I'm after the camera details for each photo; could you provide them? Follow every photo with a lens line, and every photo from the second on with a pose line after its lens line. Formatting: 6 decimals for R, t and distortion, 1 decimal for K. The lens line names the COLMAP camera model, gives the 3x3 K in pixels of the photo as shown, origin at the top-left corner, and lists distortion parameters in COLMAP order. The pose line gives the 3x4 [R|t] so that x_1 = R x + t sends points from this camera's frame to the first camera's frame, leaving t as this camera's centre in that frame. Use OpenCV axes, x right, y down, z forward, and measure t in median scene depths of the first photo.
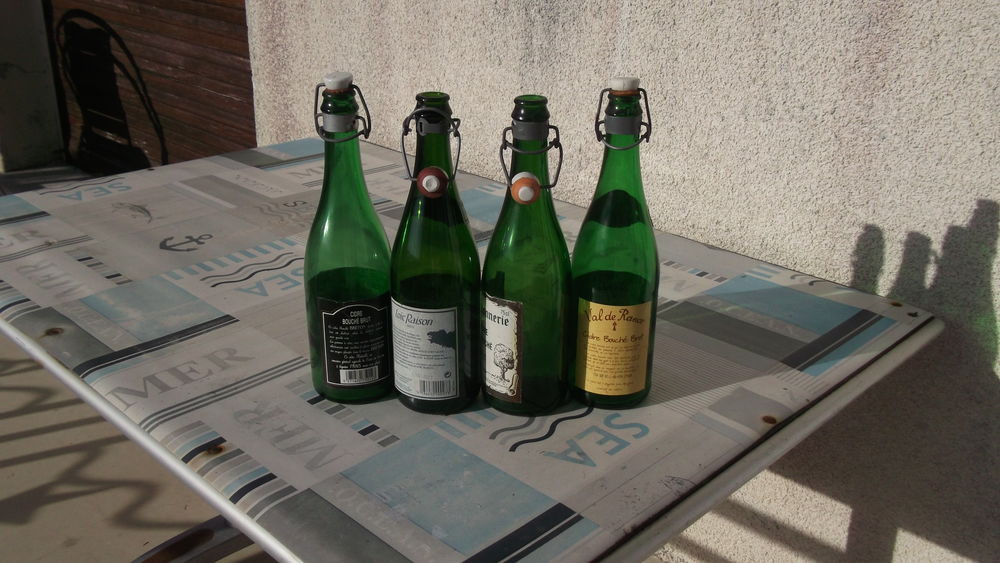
lens RADIAL K [[962.3, 0, 506.4], [0, 962.3, 281.7], [0, 0, 1]] dist [0.016683, 0.000000]
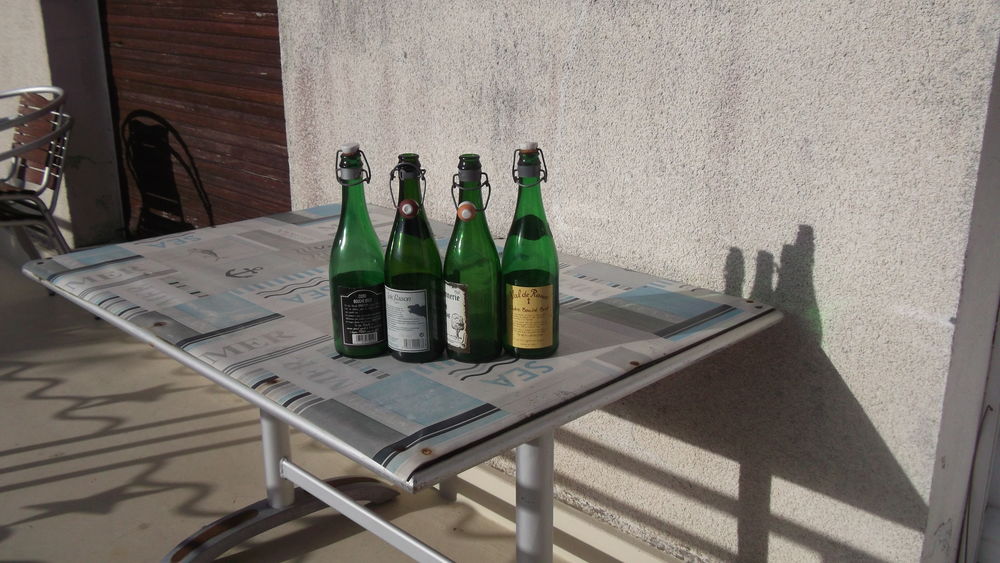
lens RADIAL K [[962.3, 0, 505.4], [0, 962.3, 280.8], [0, 0, 1]] dist [0.016683, 0.000000]
pose [[0.999490, -0.018019, -0.026381, 0.088801], [0.015552, 0.995740, -0.090883, 0.117550], [0.027906, 0.090427, 0.995512, -0.414480]]
